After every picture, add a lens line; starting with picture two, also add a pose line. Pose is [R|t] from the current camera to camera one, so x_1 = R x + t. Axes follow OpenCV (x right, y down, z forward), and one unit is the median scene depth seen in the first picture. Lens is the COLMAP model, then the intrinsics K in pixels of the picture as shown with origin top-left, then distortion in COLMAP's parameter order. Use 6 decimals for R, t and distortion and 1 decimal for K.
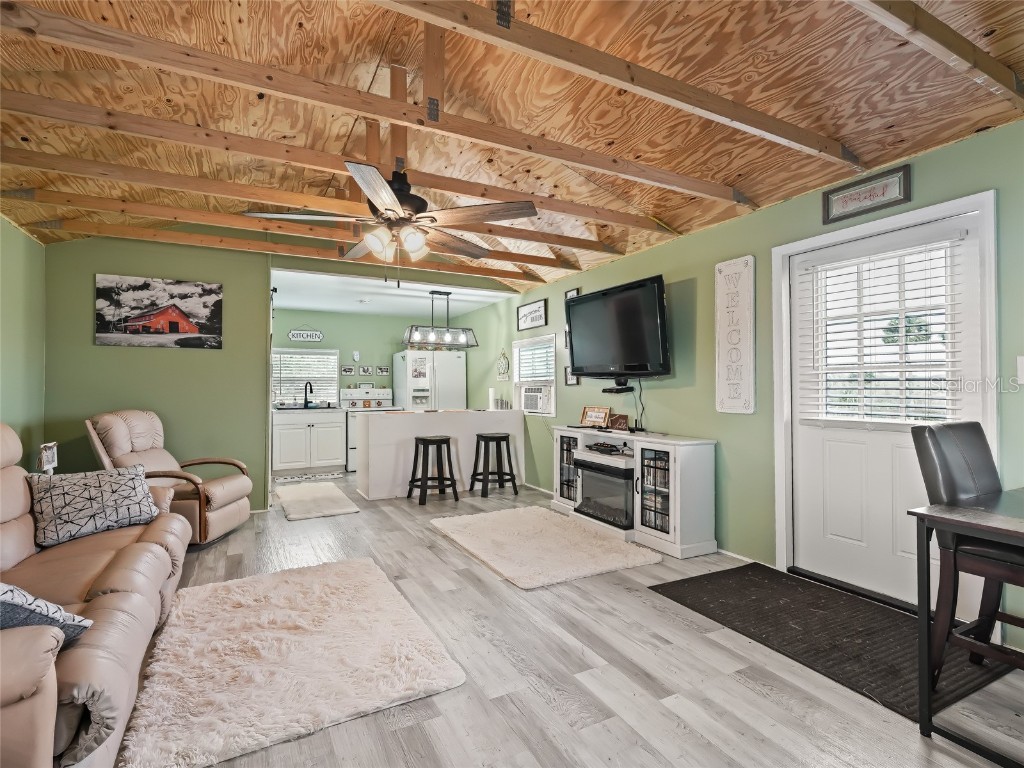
lens RADIAL K [[412.3, 0, 517.6], [0, 412.3, 380.2], [0, 0, 1]] dist [0.046931, -0.000007]
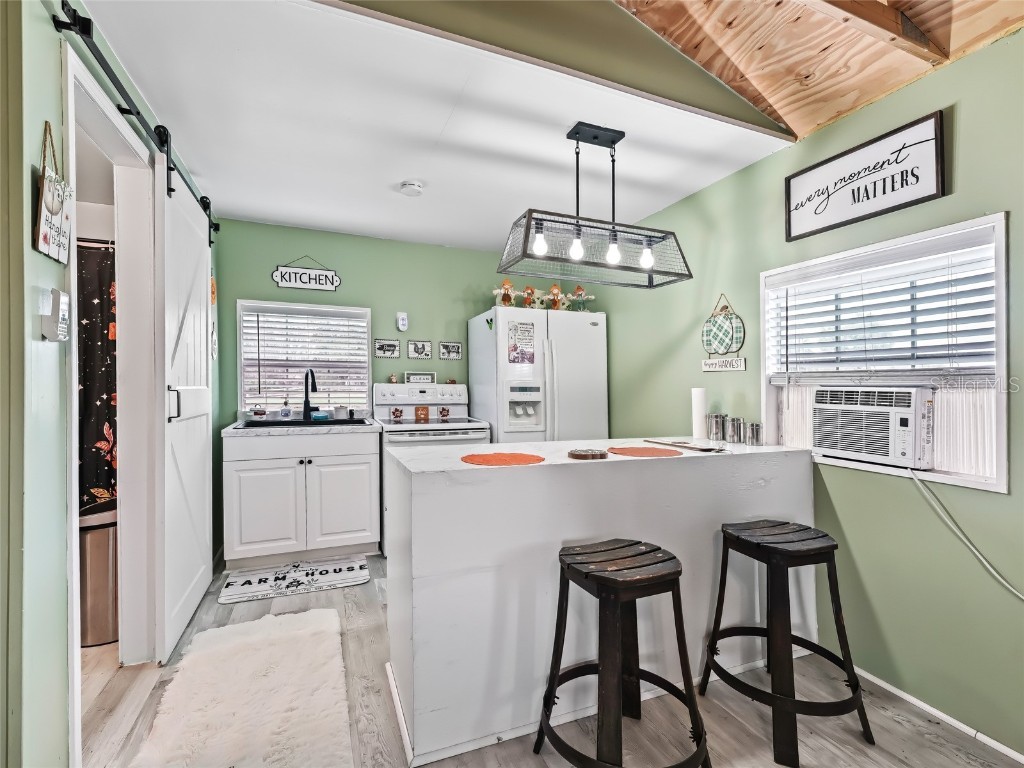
lens RADIAL K [[436.6, 0, 510.9], [0, 436.6, 381.5], [0, 0, 1]] dist [-0.000069, -0.000094]
pose [[0.983719, 0.013101, -0.179234, -0.179659], [-0.009456, 0.999731, 0.021178, 0.005603], [0.179463, -0.019138, 0.983579, 0.560335]]
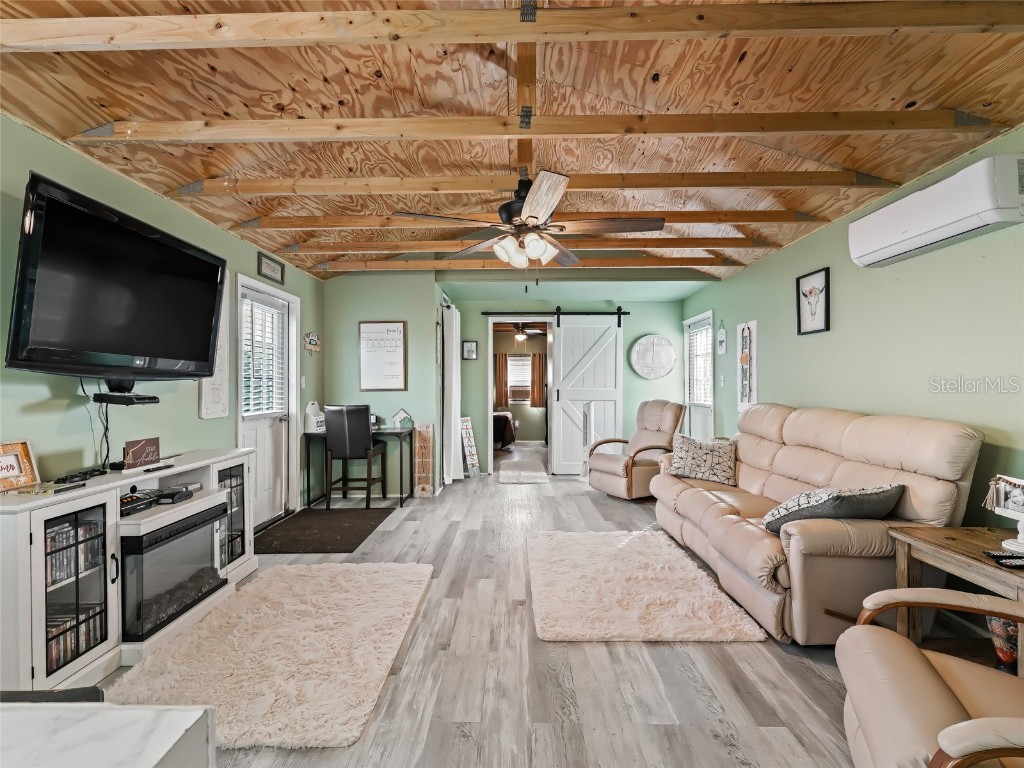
lens RADIAL K [[436.6, 0, 510.9], [0, 436.6, 381.5], [0, 0, 1]] dist [-0.000069, -0.000094]
pose [[-0.823603, 0.022749, 0.566710, -0.372511], [0.010256, 0.999629, -0.025222, 0.014206], [-0.567073, -0.014960, -0.823531, 0.828630]]
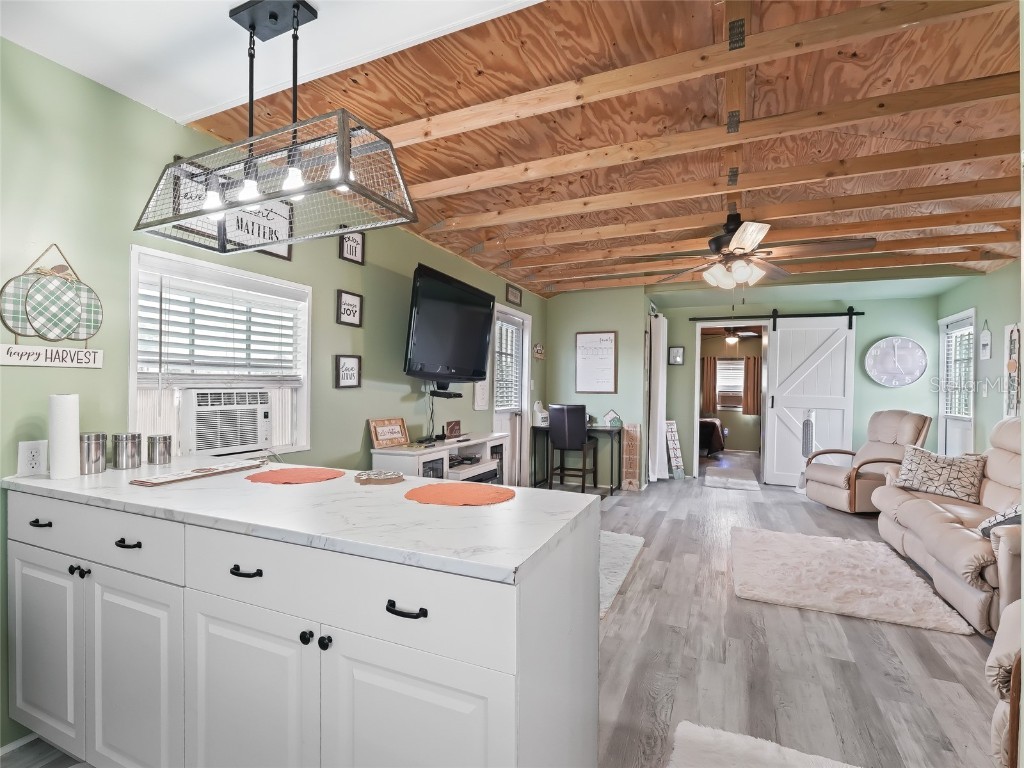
lens RADIAL K [[467.8, 0, 509.7], [0, 467.8, 386.9], [0, 0, 1]] dist [-0.007273, -0.001065]
pose [[-0.516135, 0.007530, 0.856474, -0.474119], [-0.016139, 0.999698, -0.018515, 0.016824], [-0.856355, -0.023379, -0.515858, 0.967505]]
